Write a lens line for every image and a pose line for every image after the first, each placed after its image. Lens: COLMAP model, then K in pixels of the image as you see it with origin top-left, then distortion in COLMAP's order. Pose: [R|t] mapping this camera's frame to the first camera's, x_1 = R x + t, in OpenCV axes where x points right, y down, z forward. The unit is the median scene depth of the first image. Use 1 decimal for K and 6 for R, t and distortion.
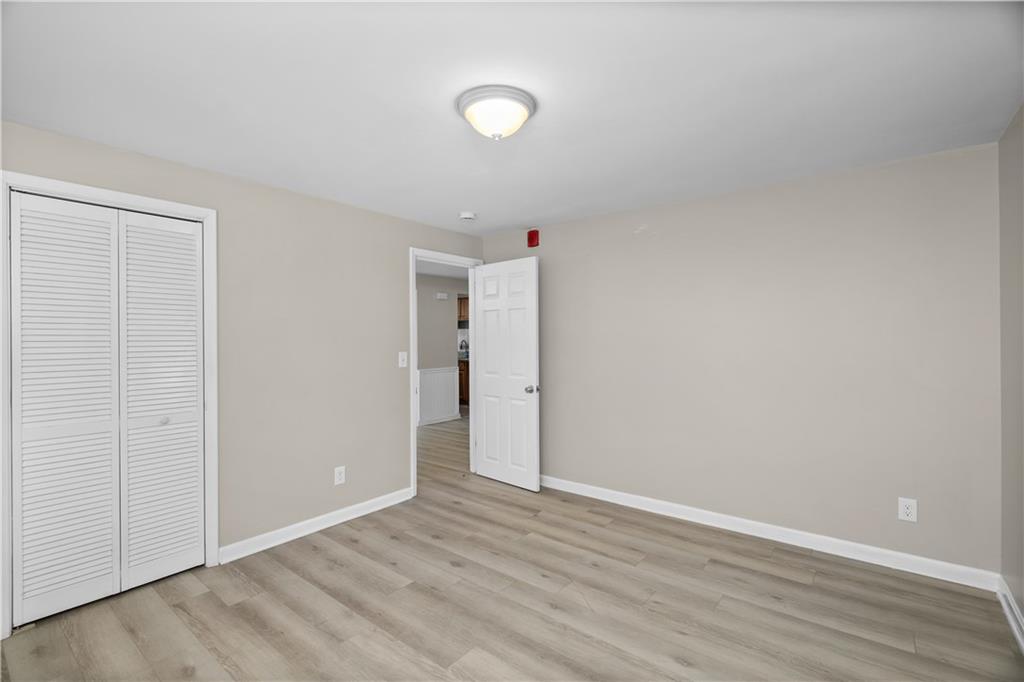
lens RADIAL K [[460.5, 0, 530.1], [0, 460.5, 340.1], [0, 0, 1]] dist [0.001162, 0.000270]
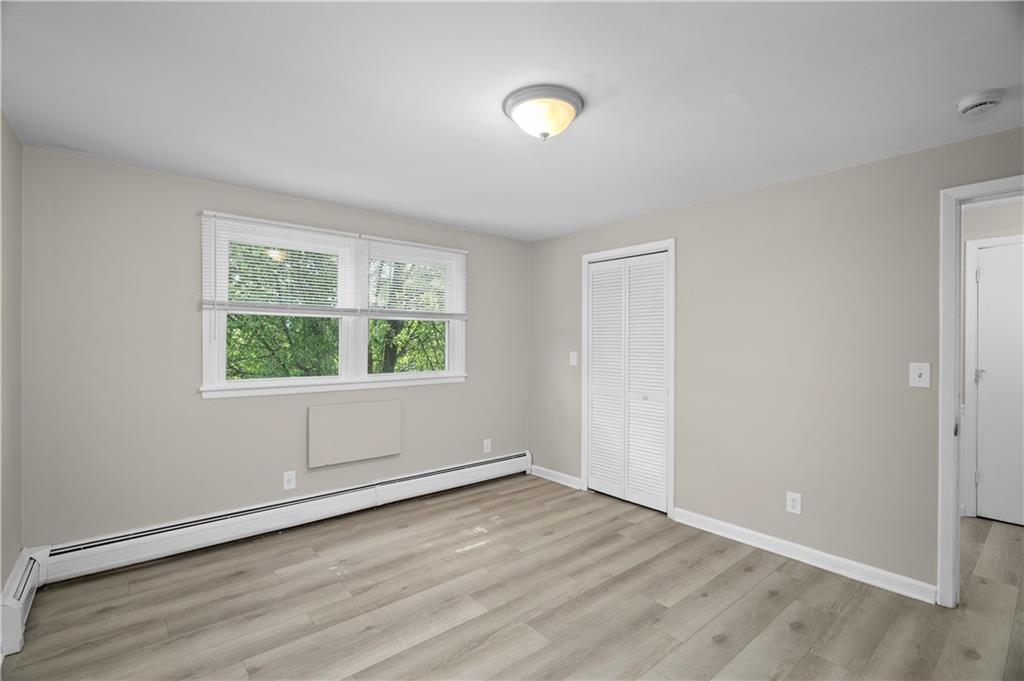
lens RADIAL K [[474.7, 0, 496.0], [0, 474.7, 341.3], [0, 0, 1]] dist [-0.000714, 0.000044]
pose [[-0.243067, 0.006501, -0.969988, 0.771252], [-0.008560, 0.999924, 0.008846, -0.005361], [0.969972, 0.010453, -0.242993, 0.940638]]
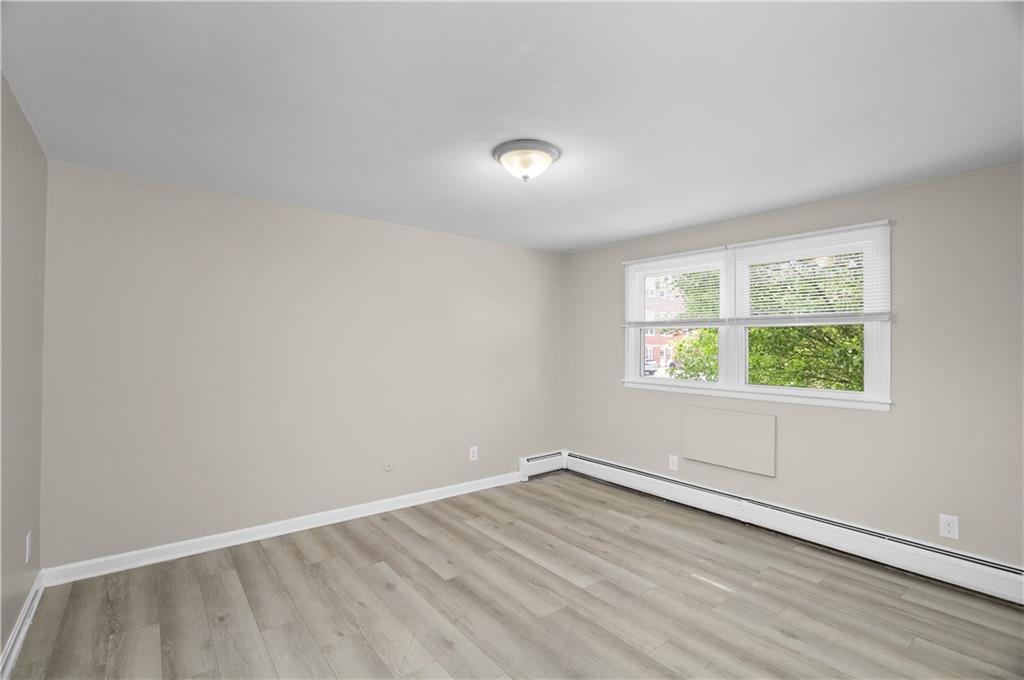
lens RADIAL K [[464.5, 0, 512.0], [0, 464.5, 340.0], [0, 0, 1]] dist [-0.005147, 0.000628]
pose [[-0.963076, -0.000021, 0.269231, -0.295239], [-0.002556, 0.999956, -0.009064, -0.005475], [-0.269219, -0.009418, -0.963033, 1.769919]]
